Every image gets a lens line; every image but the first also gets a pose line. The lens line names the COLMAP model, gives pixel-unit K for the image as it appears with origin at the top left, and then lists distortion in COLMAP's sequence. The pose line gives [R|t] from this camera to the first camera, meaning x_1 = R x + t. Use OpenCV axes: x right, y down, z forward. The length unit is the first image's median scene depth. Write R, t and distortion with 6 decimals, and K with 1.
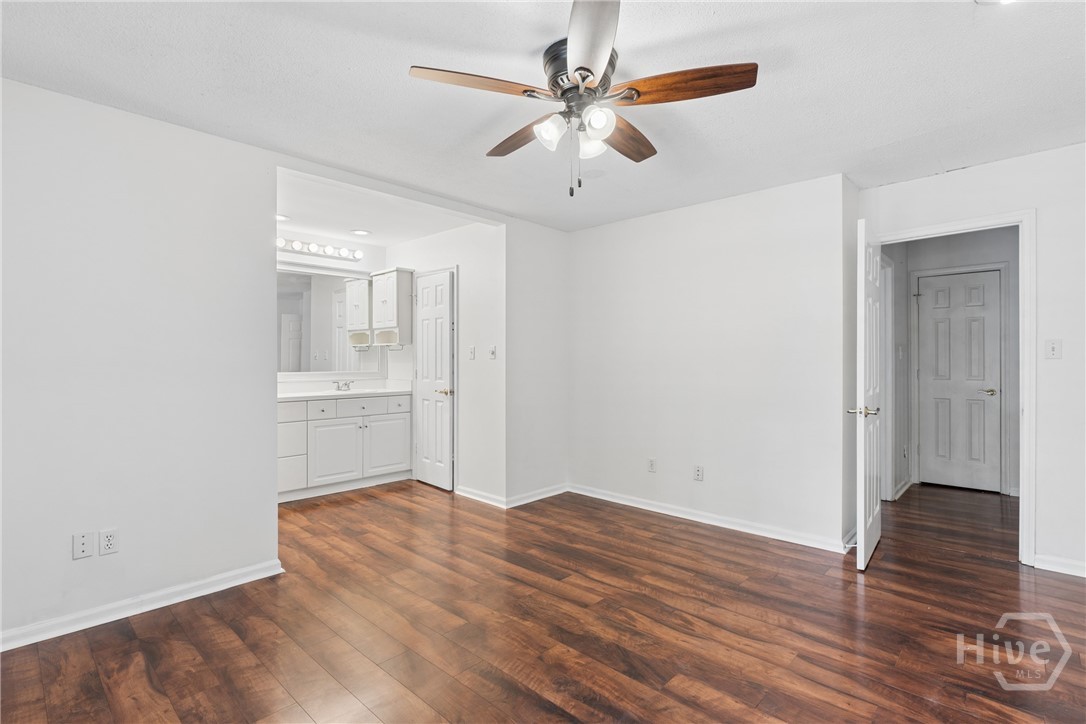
lens RADIAL K [[507.5, 0, 540.9], [0, 507.5, 366.1], [0, 0, 1]] dist [-0.001302, 0.000558]
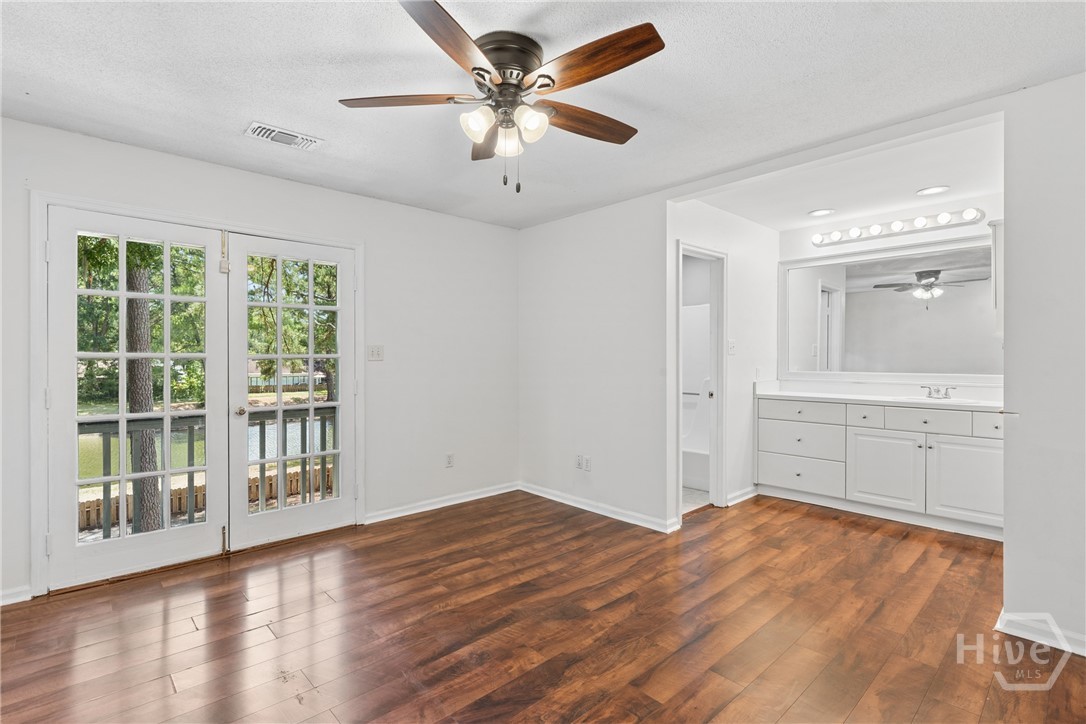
lens RADIAL K [[507.5, 0, 539.4], [0, 507.5, 359.3], [0, 0, 1]] dist [-0.001302, 0.000558]
pose [[-0.061258, -0.002190, -0.998120, 0.697287], [-0.011815, 0.999929, -0.001469, -0.003866], [0.998052, 0.011703, -0.061280, 0.740764]]
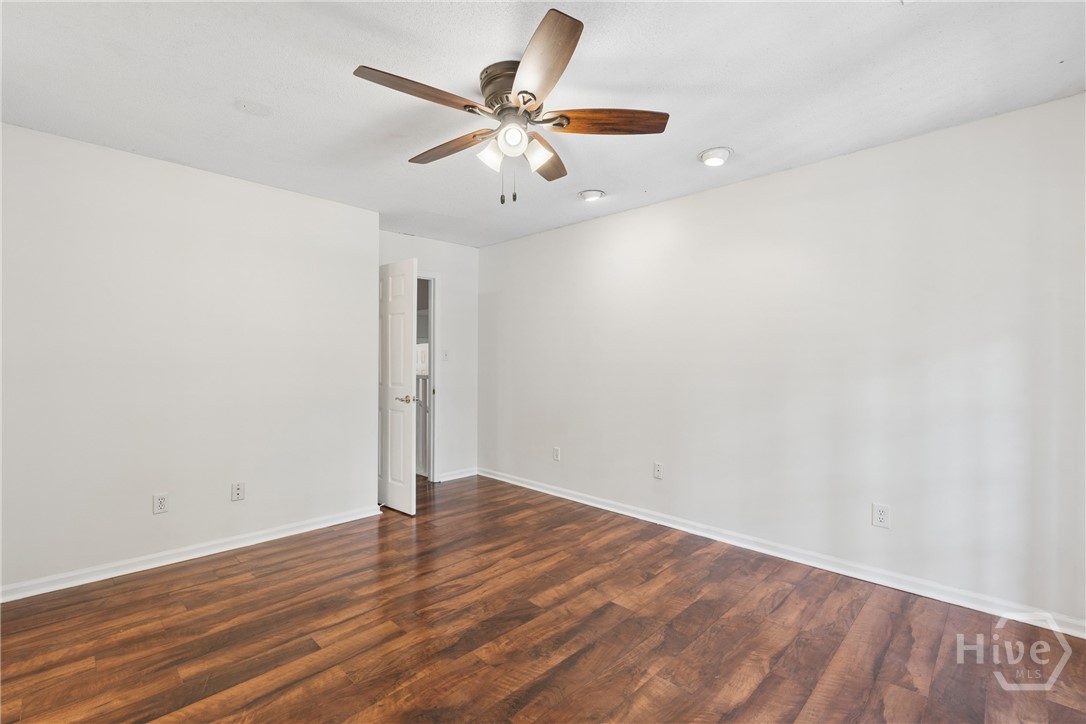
lens RADIAL K [[483.1, 0, 533.9], [0, 483.1, 352.5], [0, 0, 1]] dist [-0.001013, 0.001659]
pose [[0.027018, 0.028483, 0.999229, -0.633676], [0.007309, 0.999562, -0.028691, 0.005496], [-0.999608, 0.008078, 0.026798, 0.610345]]
